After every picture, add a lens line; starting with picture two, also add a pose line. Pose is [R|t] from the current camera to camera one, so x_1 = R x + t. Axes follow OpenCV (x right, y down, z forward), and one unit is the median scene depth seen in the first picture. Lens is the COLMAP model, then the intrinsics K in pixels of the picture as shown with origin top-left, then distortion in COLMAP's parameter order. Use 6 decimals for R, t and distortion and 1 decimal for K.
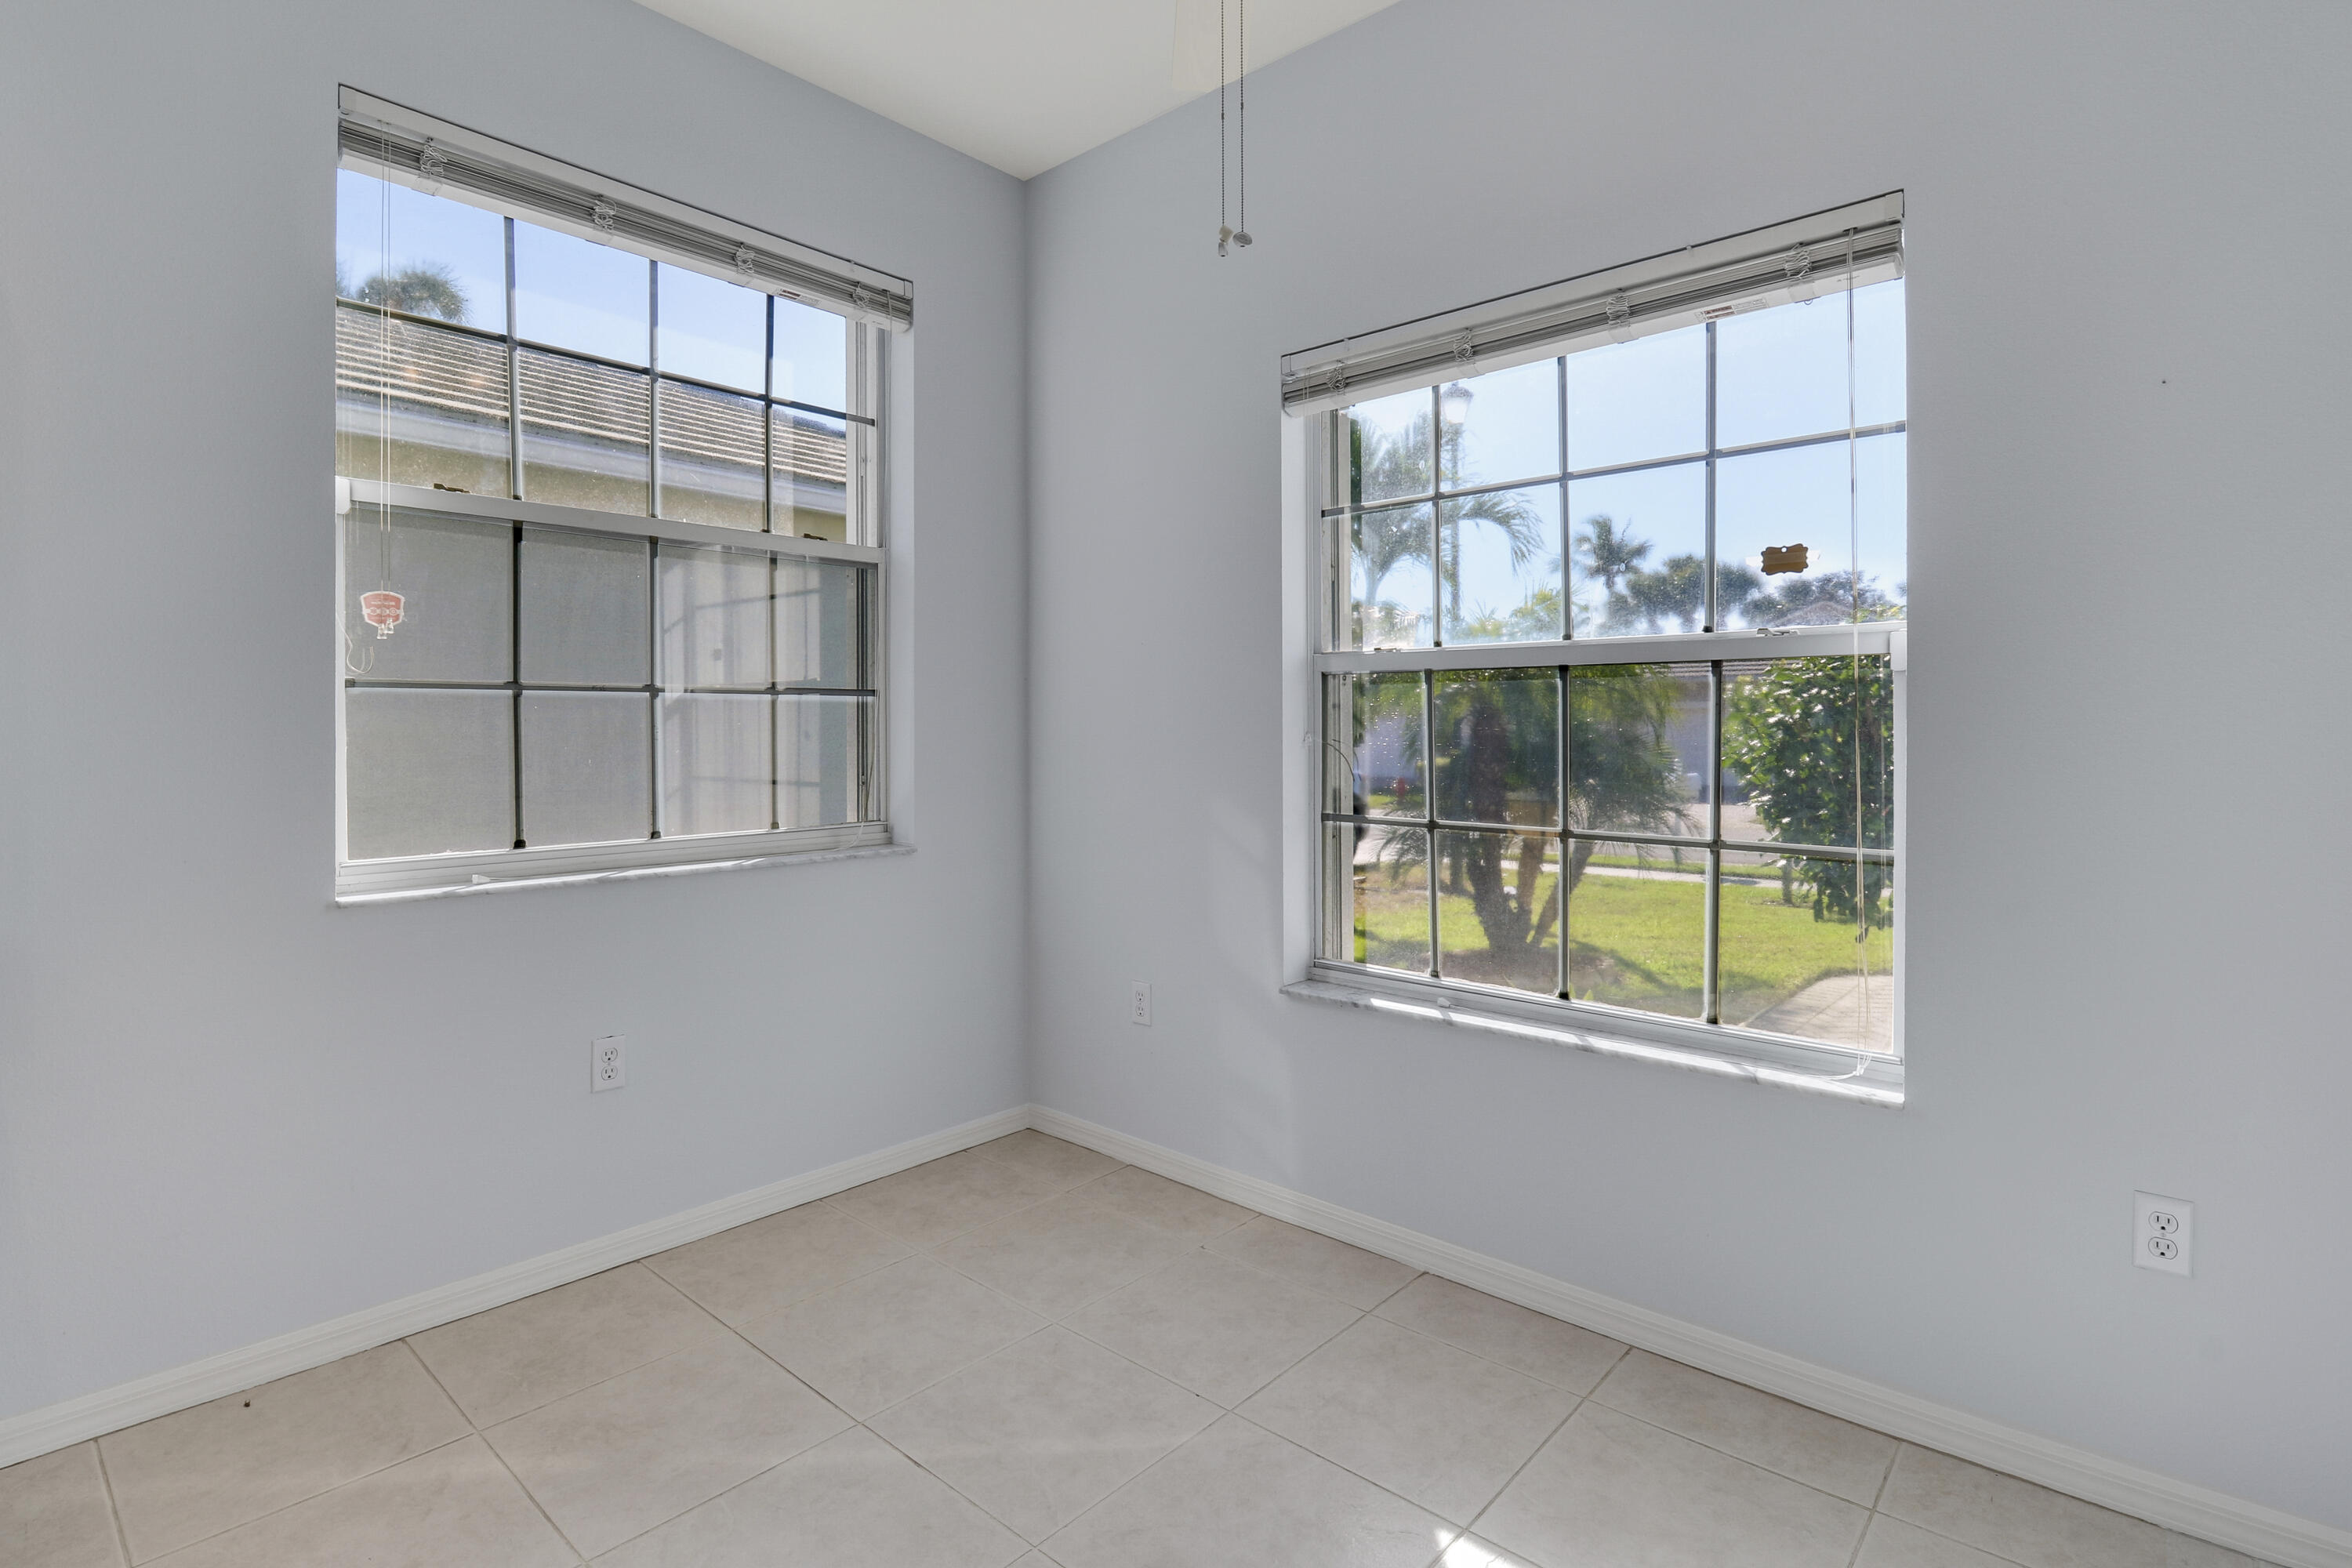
lens RADIAL K [[1133.3, 0, 1180.0], [0, 1133.3, 720.8], [0, 0, 1]] dist [-0.002156, -0.000610]
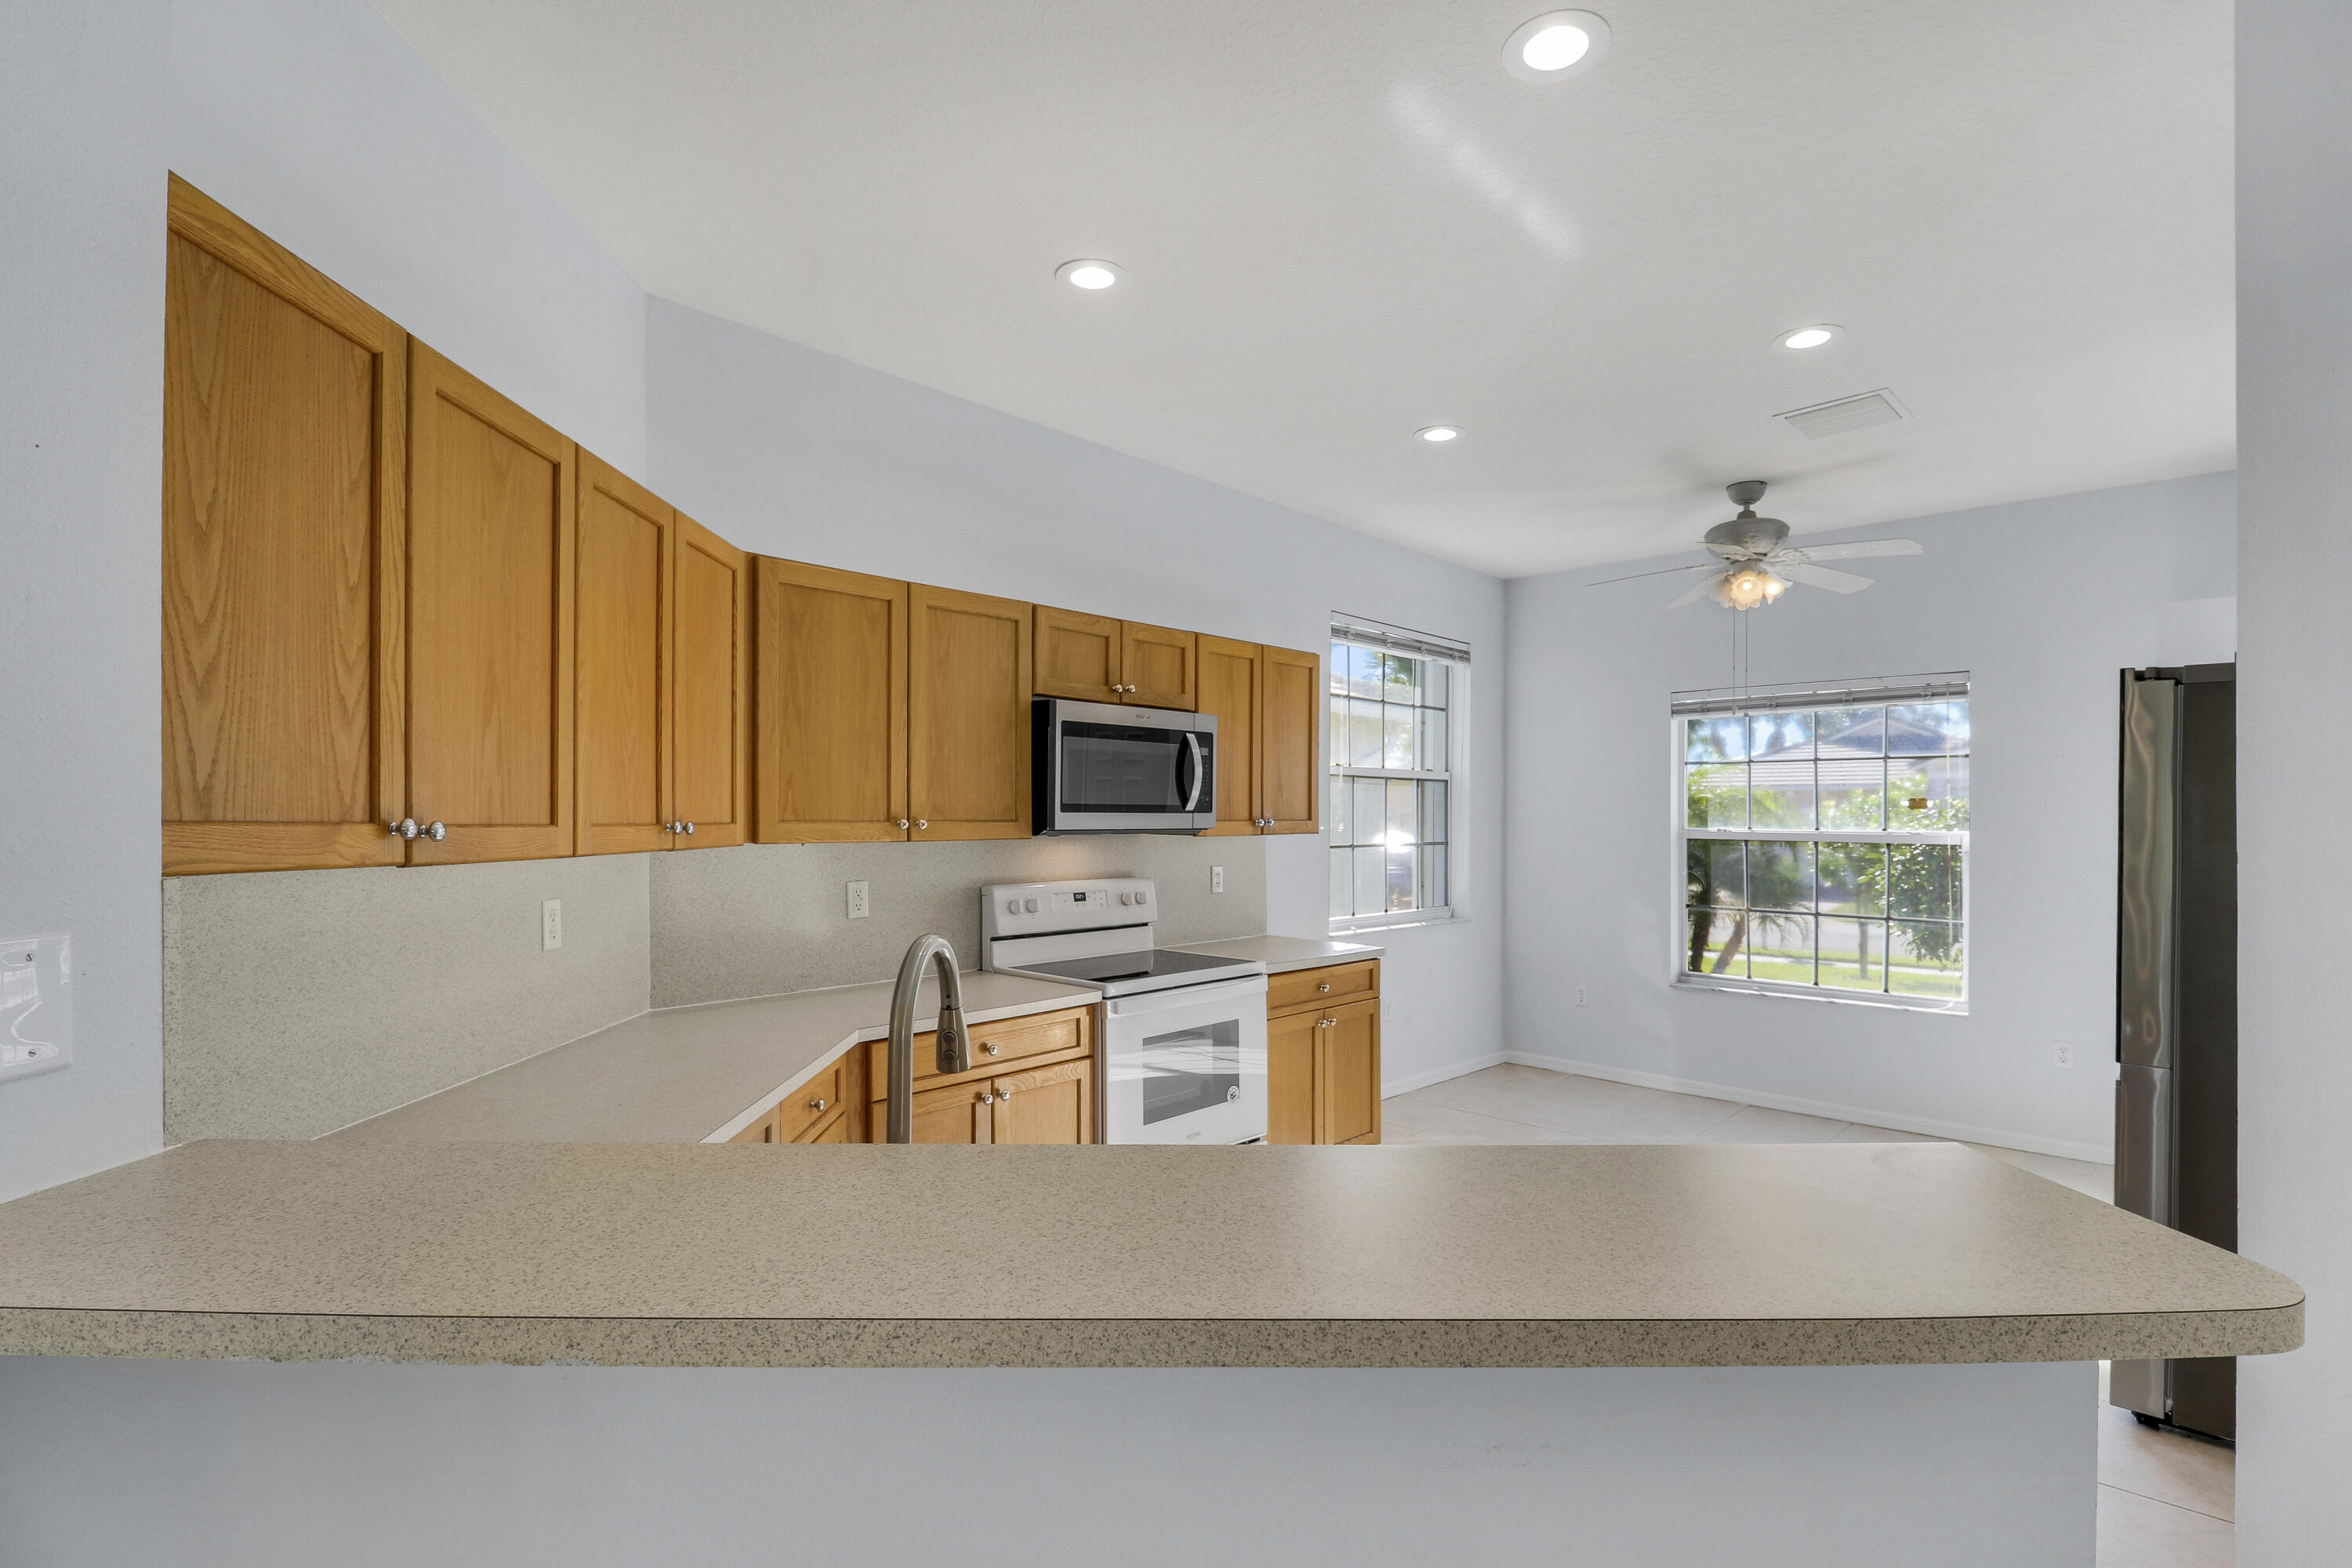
lens RADIAL K [[1093.0, 0, 1177.3], [0, 1093.0, 814.2], [0, 0, 1]] dist [0.002850, -0.009001]
pose [[0.998858, 0.006150, -0.047379, -0.775056], [-0.006084, 0.999980, 0.001534, -0.089687], [0.047387, -0.001244, 0.998876, -1.167470]]
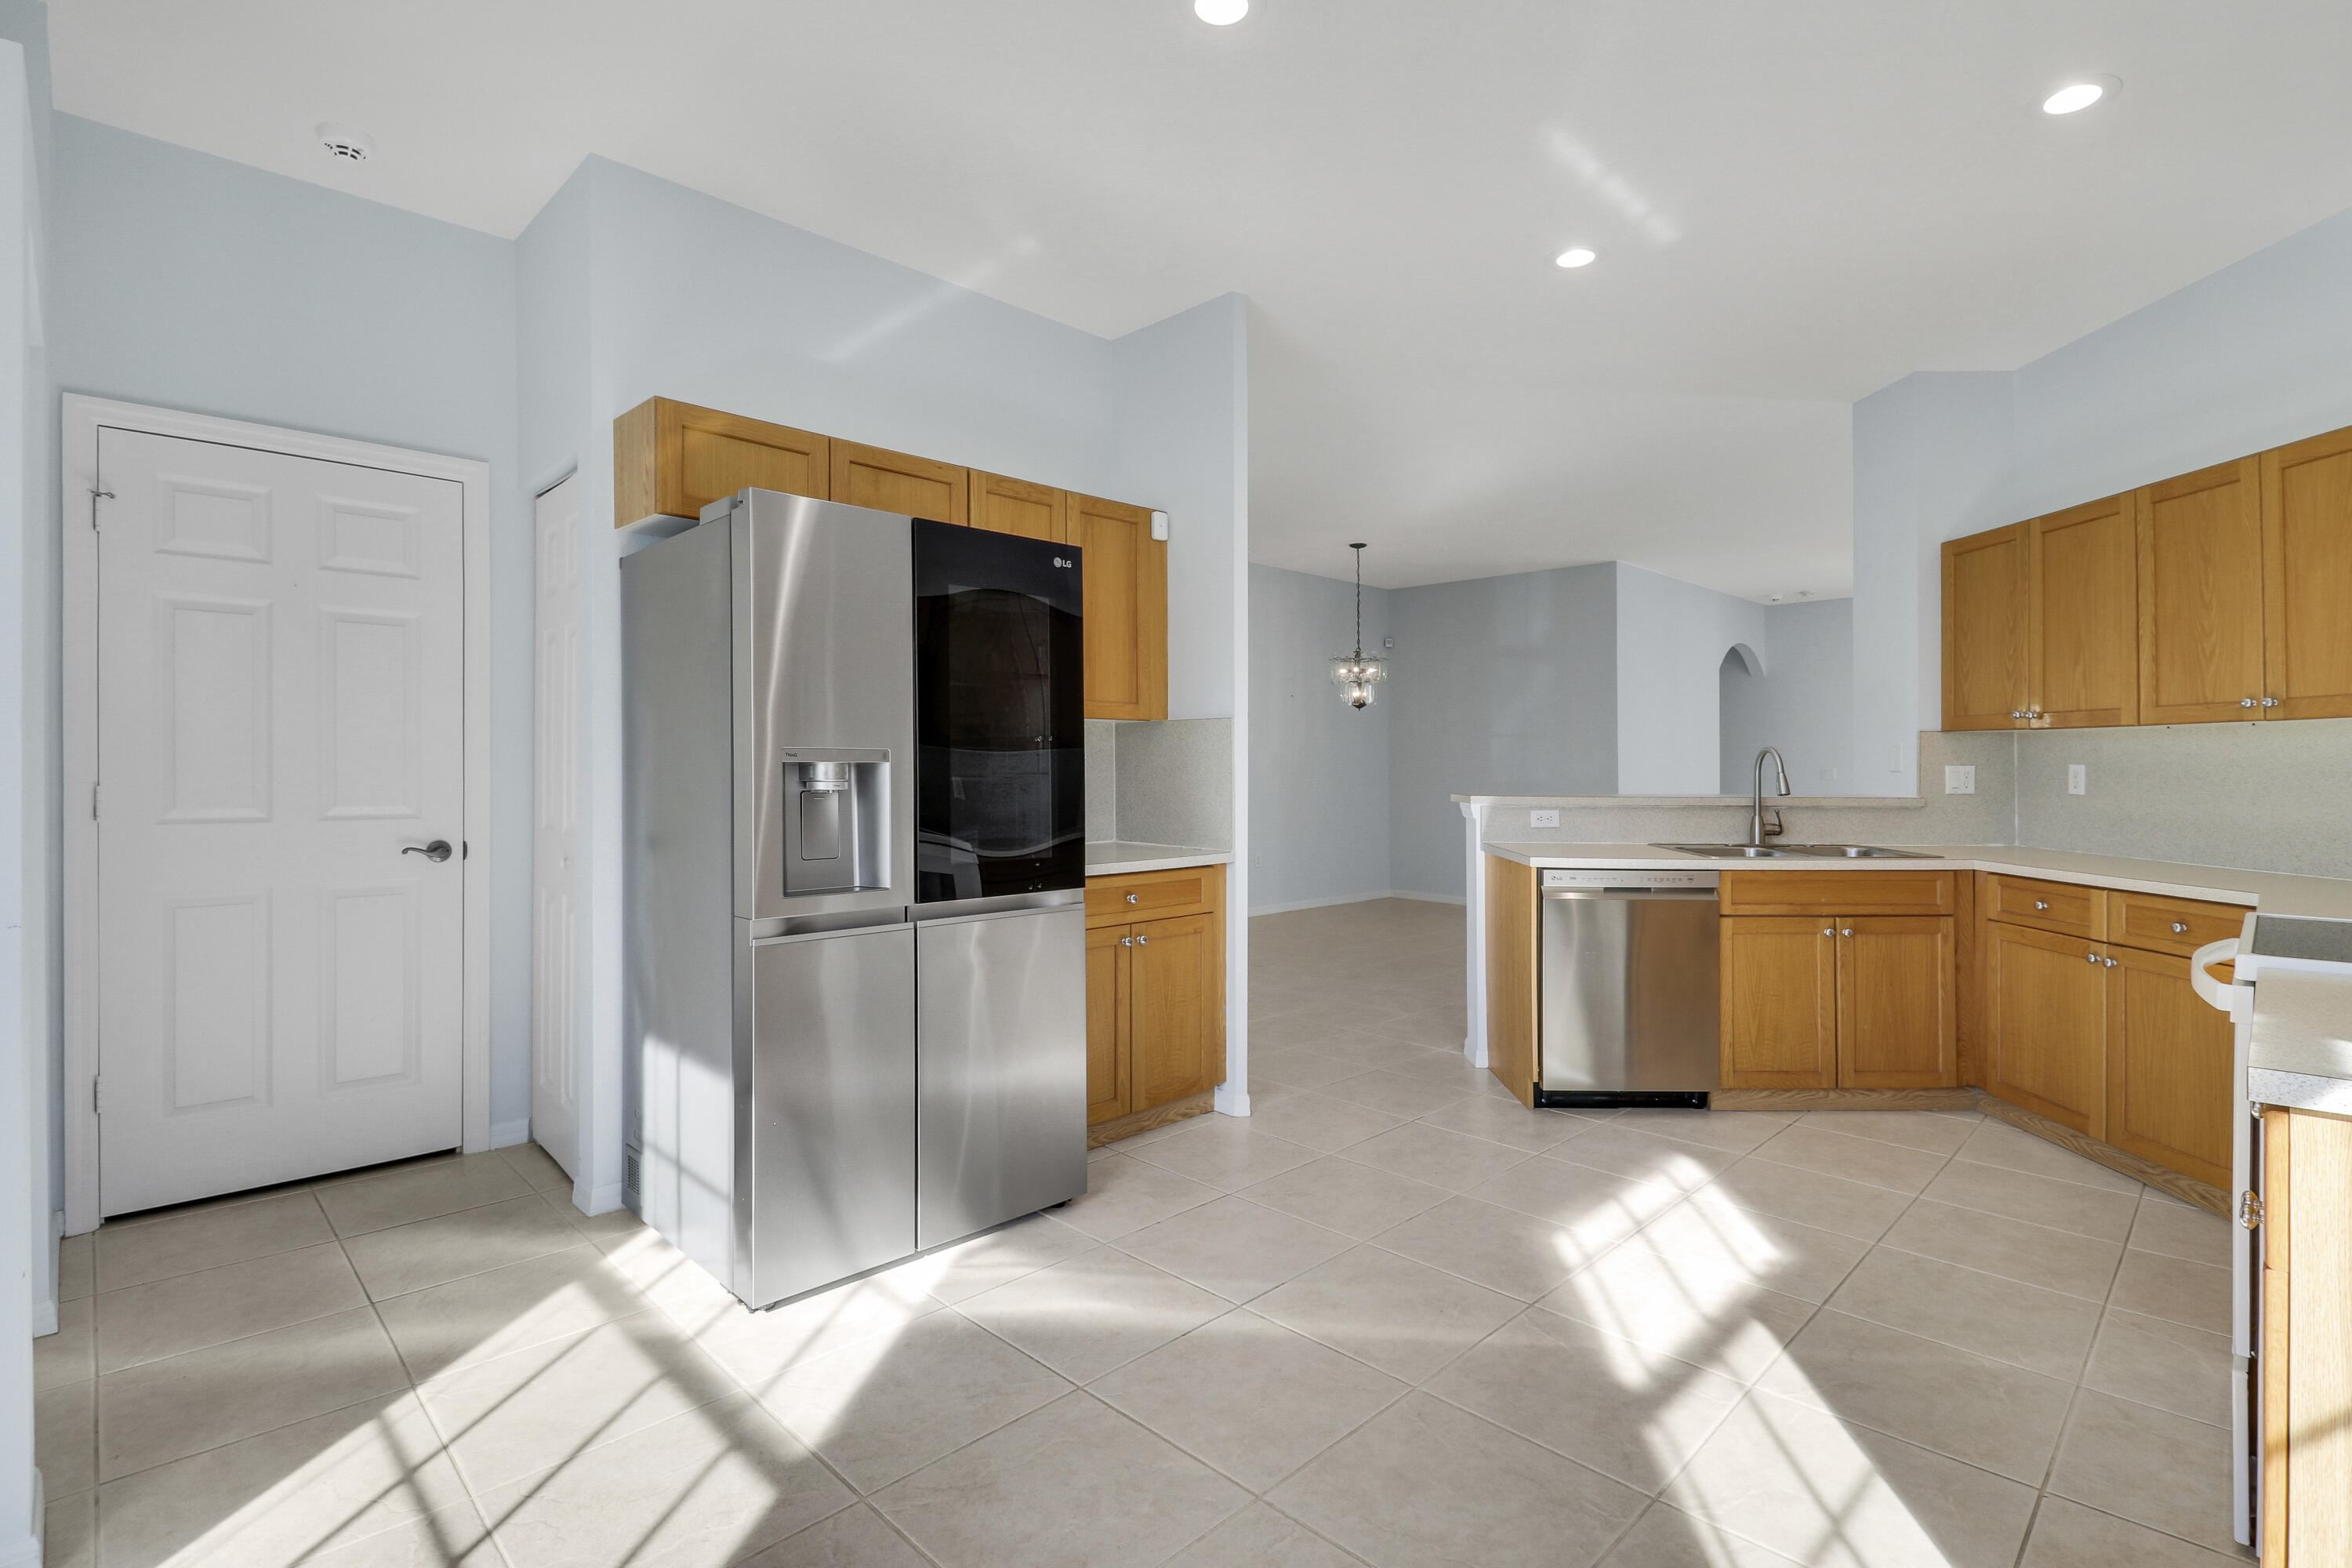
lens RADIAL K [[1057.4, 0, 1176.0], [0, 1057.4, 784.0], [0, 0, 1]] dist [-0.001420, -0.000177]
pose [[-0.996693, -0.008113, 0.080858, -0.165287], [-0.007087, 0.999891, 0.012970, 0.005177], [-0.080954, 0.012354, -0.996641, 0.919085]]
